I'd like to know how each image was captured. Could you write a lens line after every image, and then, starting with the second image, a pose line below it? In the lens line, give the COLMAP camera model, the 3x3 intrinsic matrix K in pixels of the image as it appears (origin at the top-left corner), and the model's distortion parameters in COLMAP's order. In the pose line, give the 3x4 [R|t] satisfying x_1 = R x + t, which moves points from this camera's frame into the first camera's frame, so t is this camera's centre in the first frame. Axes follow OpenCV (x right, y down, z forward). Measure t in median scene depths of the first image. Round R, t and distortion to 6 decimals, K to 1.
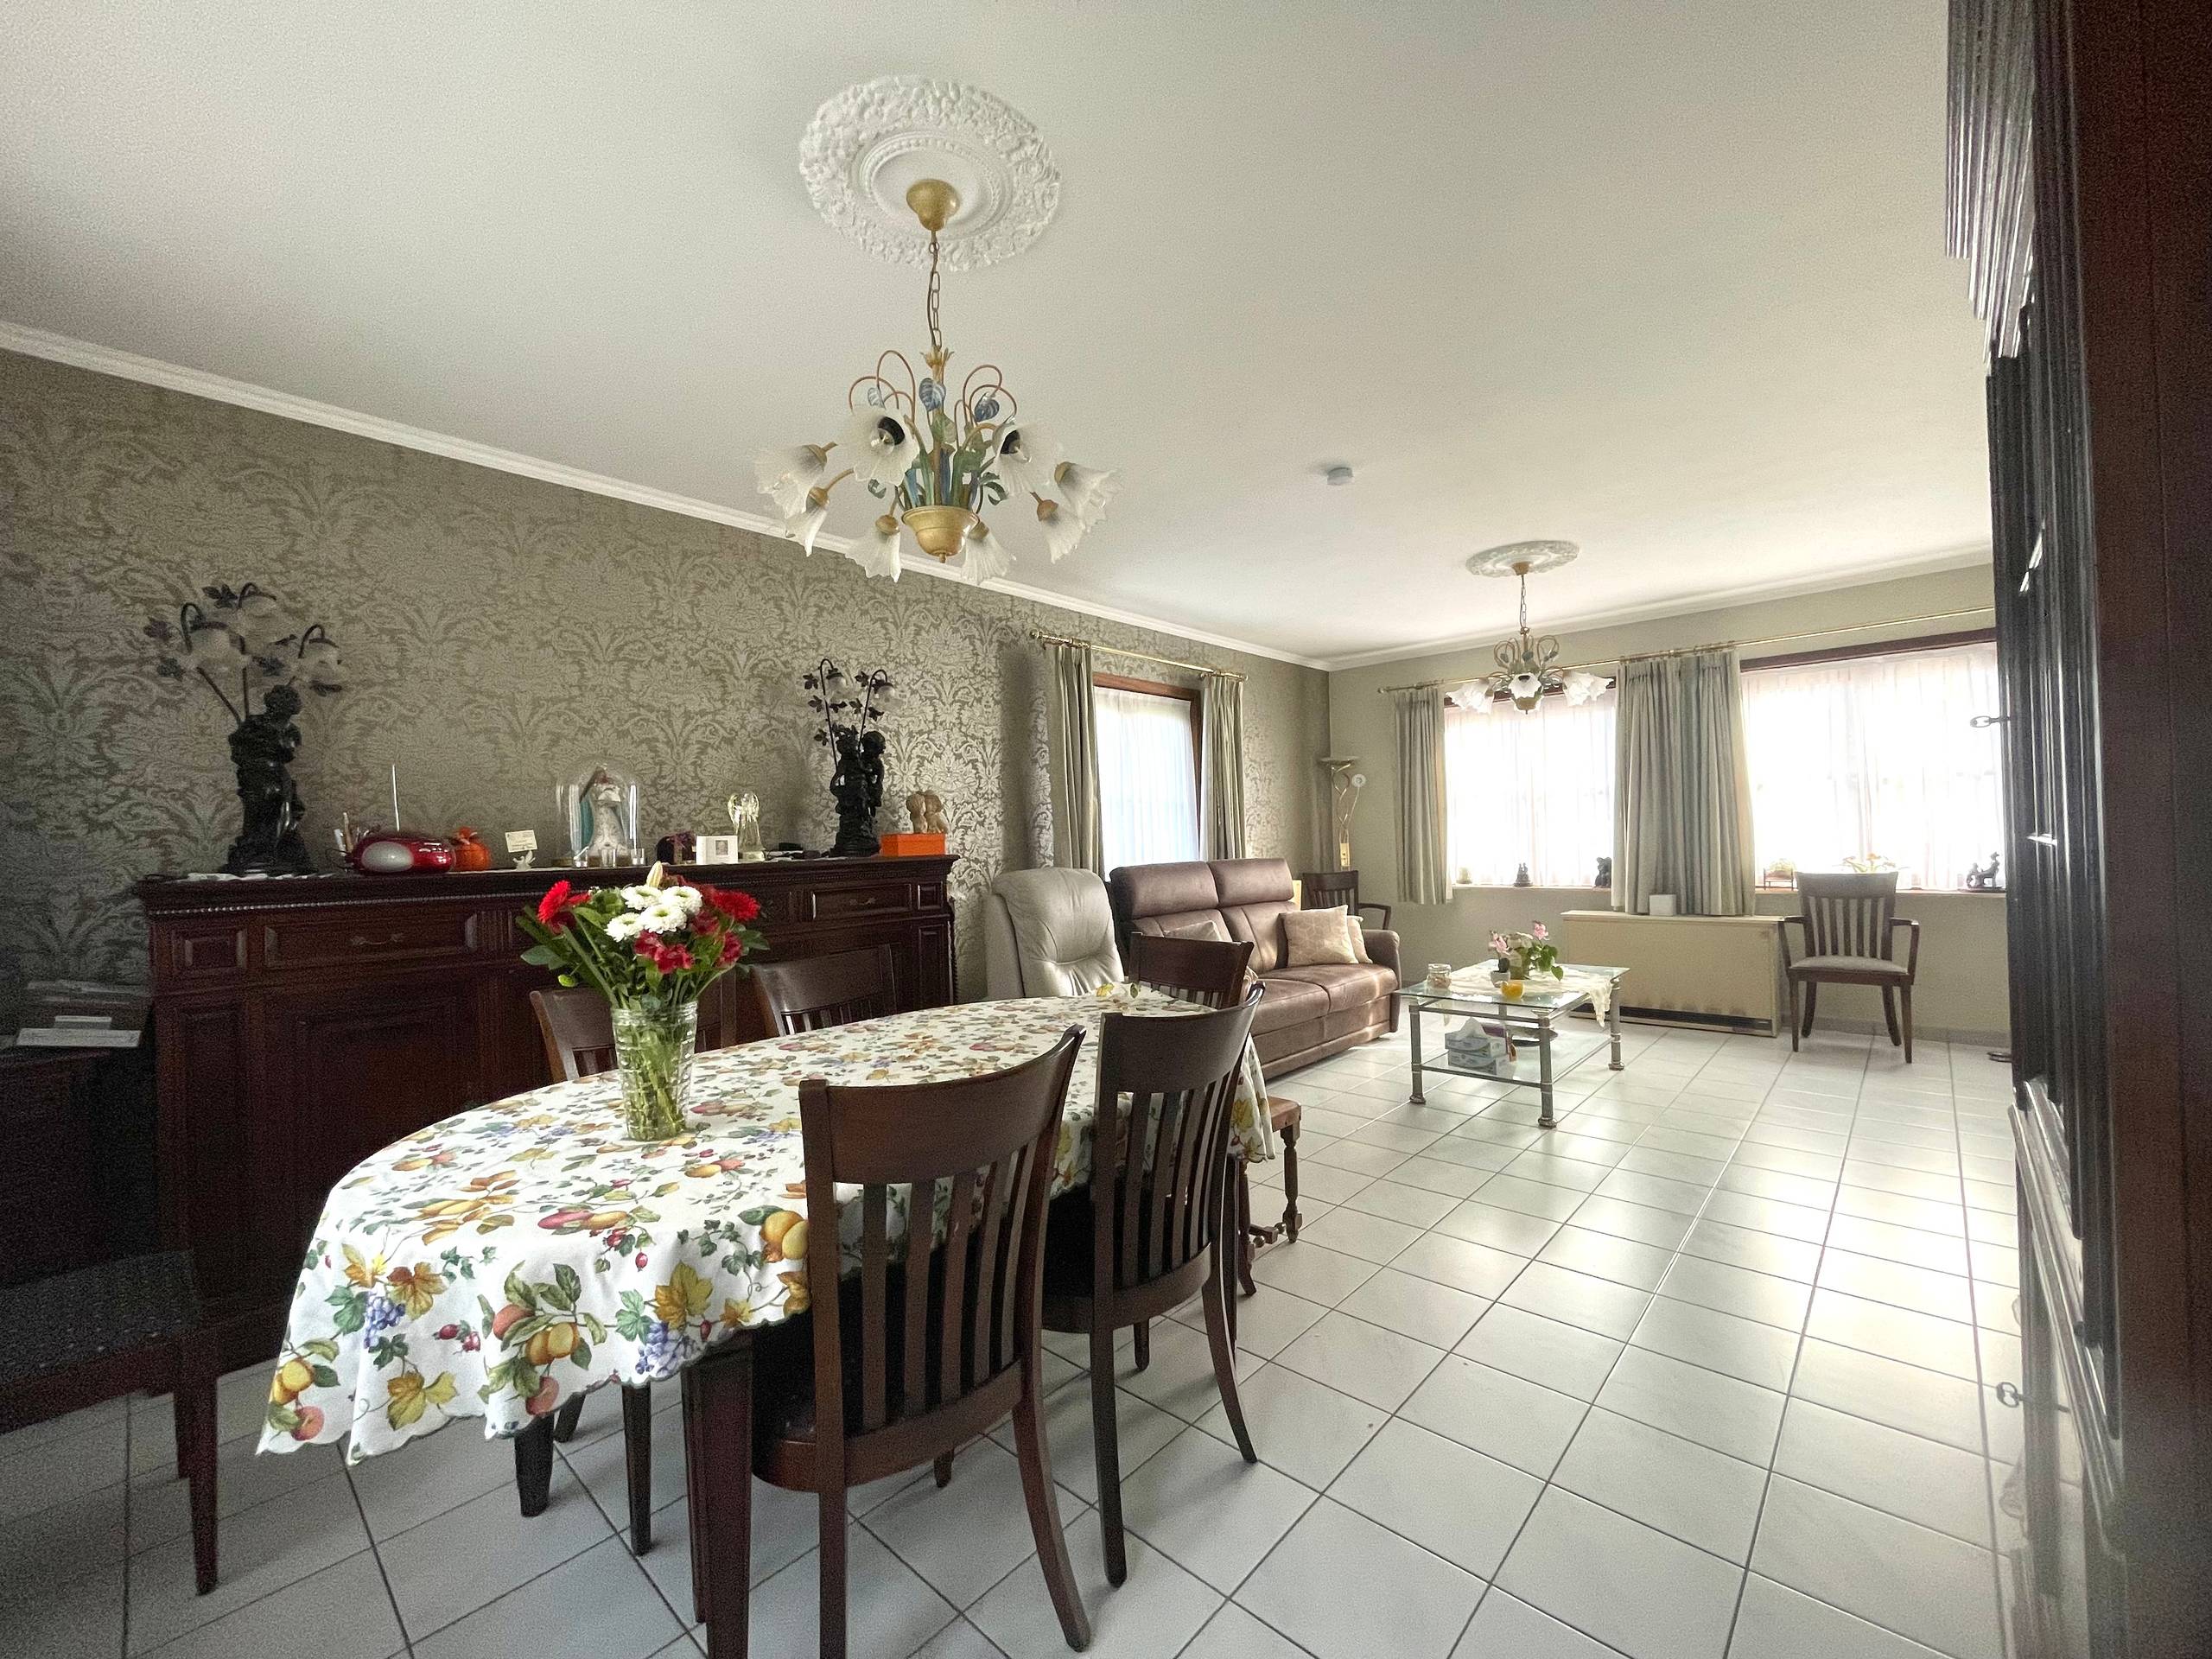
lens RADIAL K [[862.6, 0, 1106.0], [0, 862.6, 829.5], [0, 0, 1]] dist [-0.000213, 0.000117]
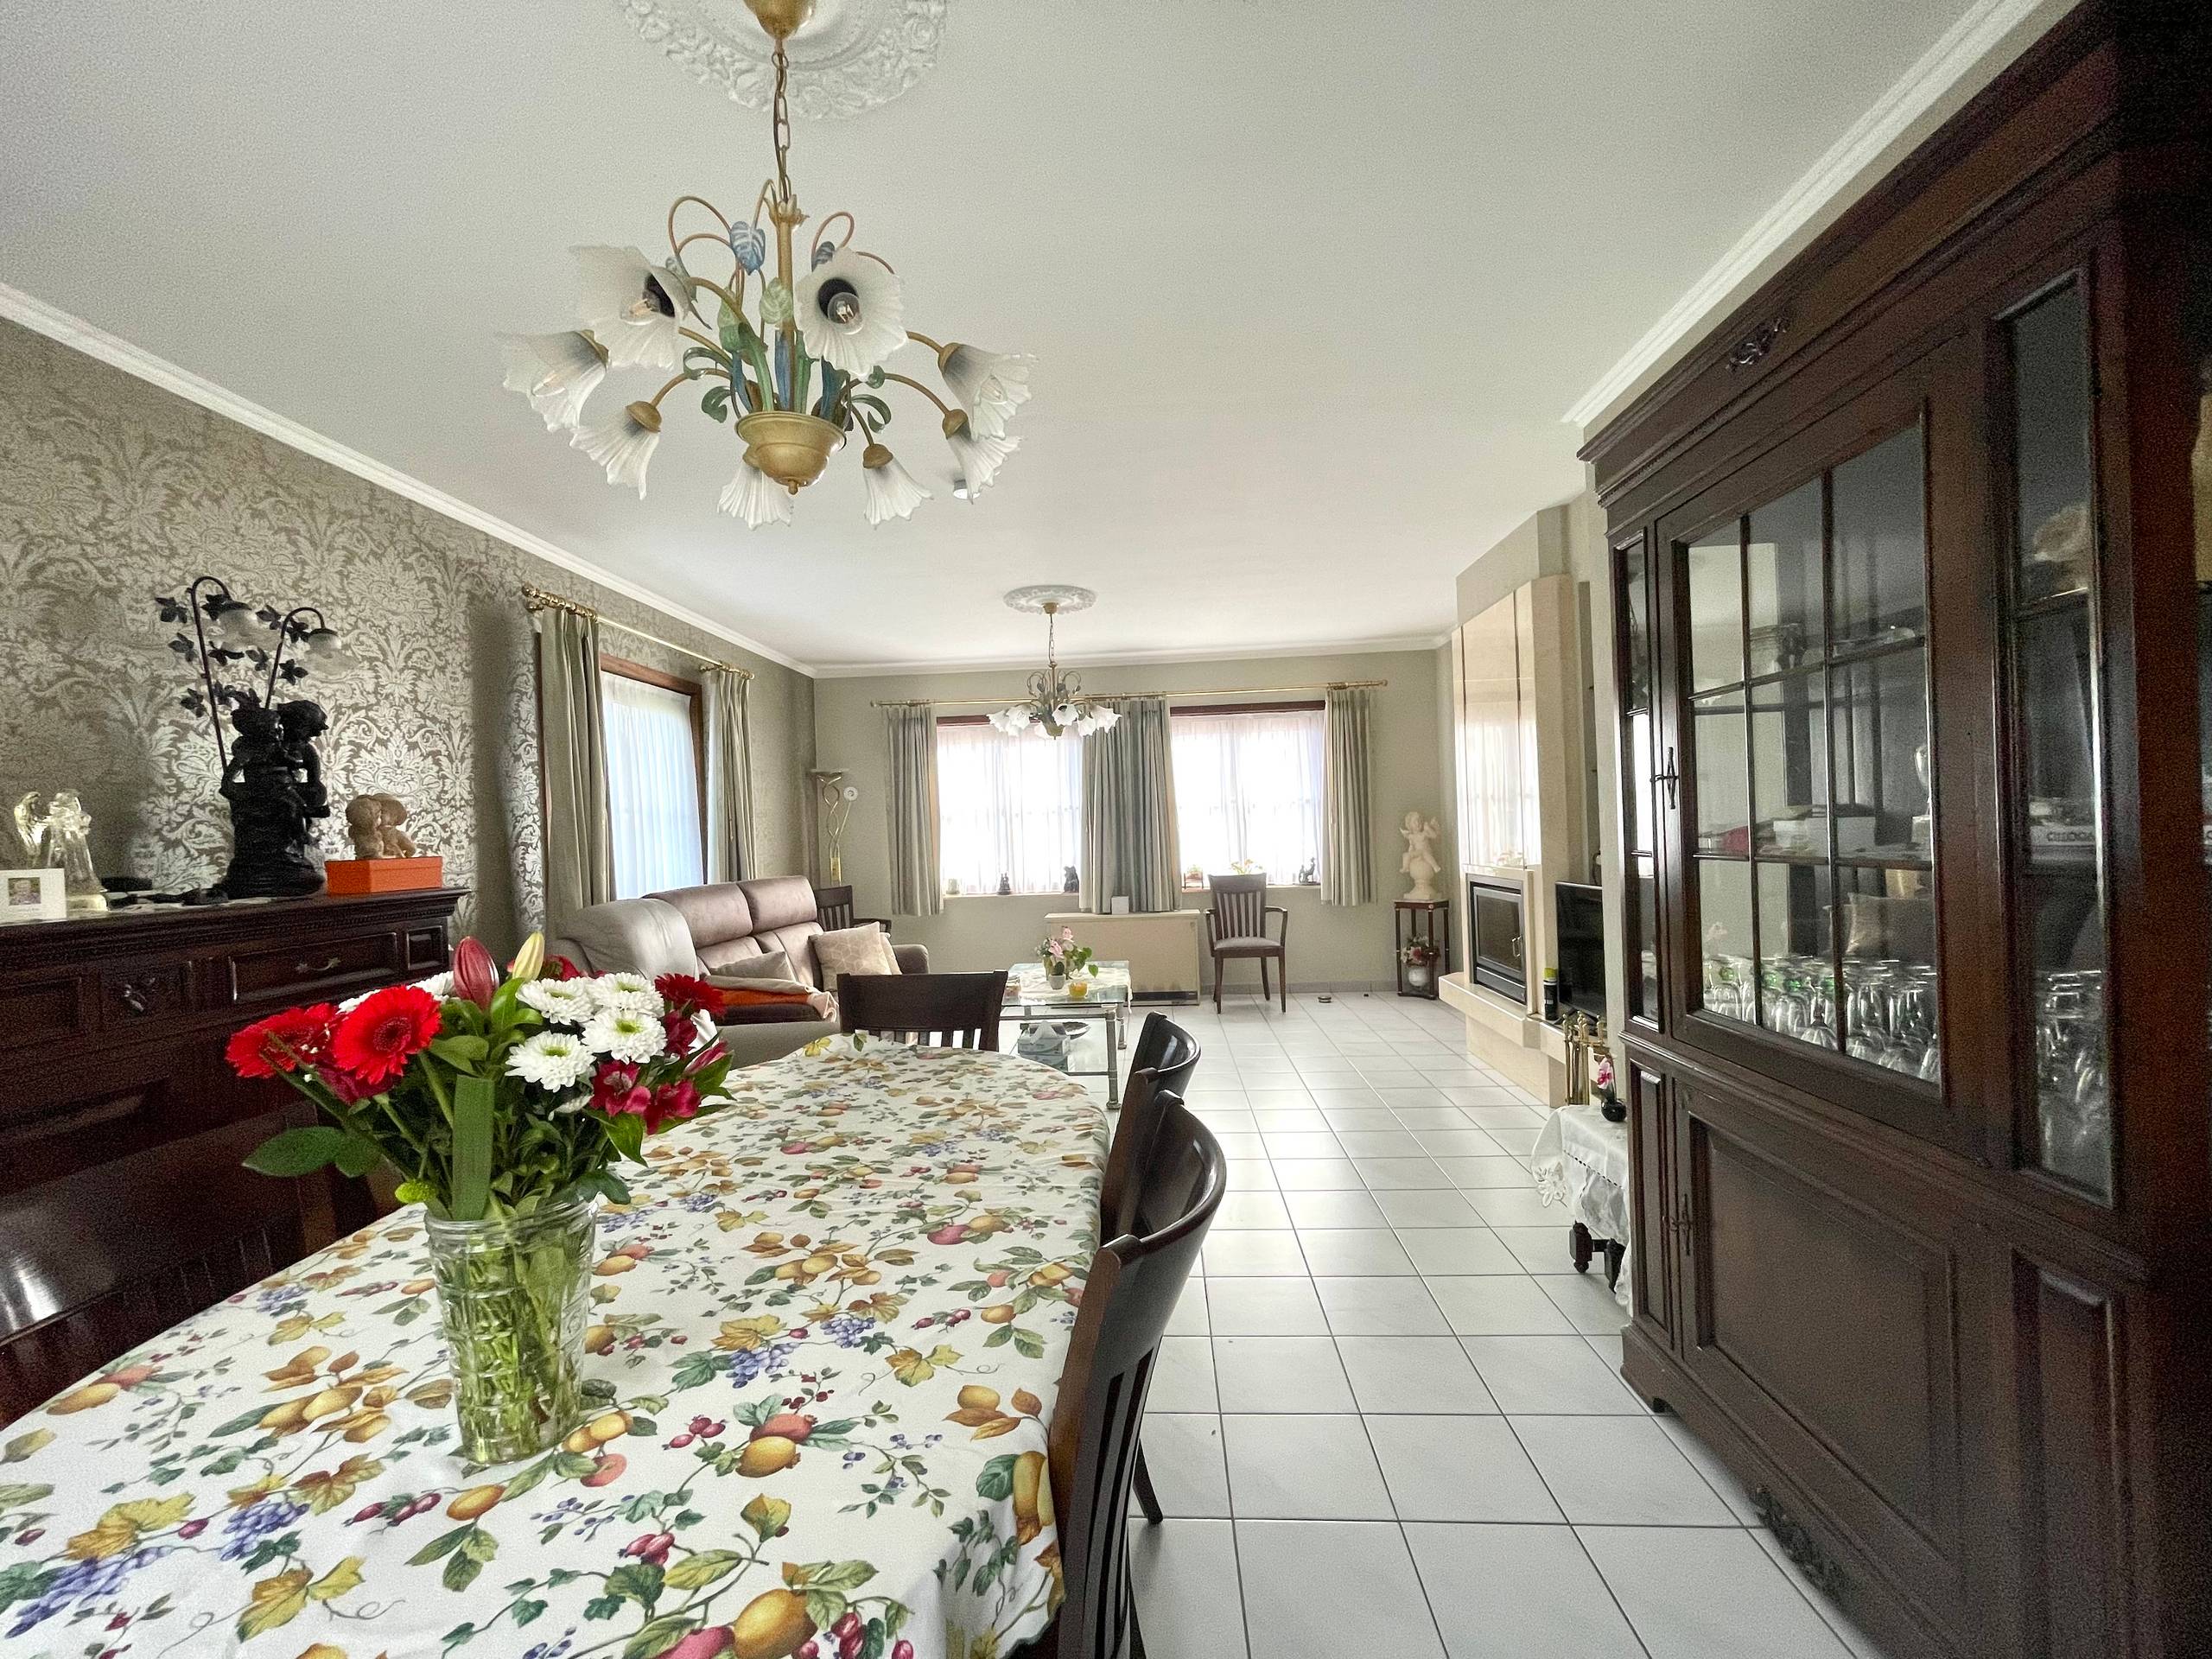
lens RADIAL K [[862.6, 0, 1106.0], [0, 862.6, 829.5], [0, 0, 1]] dist [-0.000213, 0.000117]
pose [[0.786876, 0.002915, 0.617104, -0.157851], [0.005680, 0.999912, -0.011965, -0.004866], [-0.617085, 0.012920, 0.786790, 0.096131]]
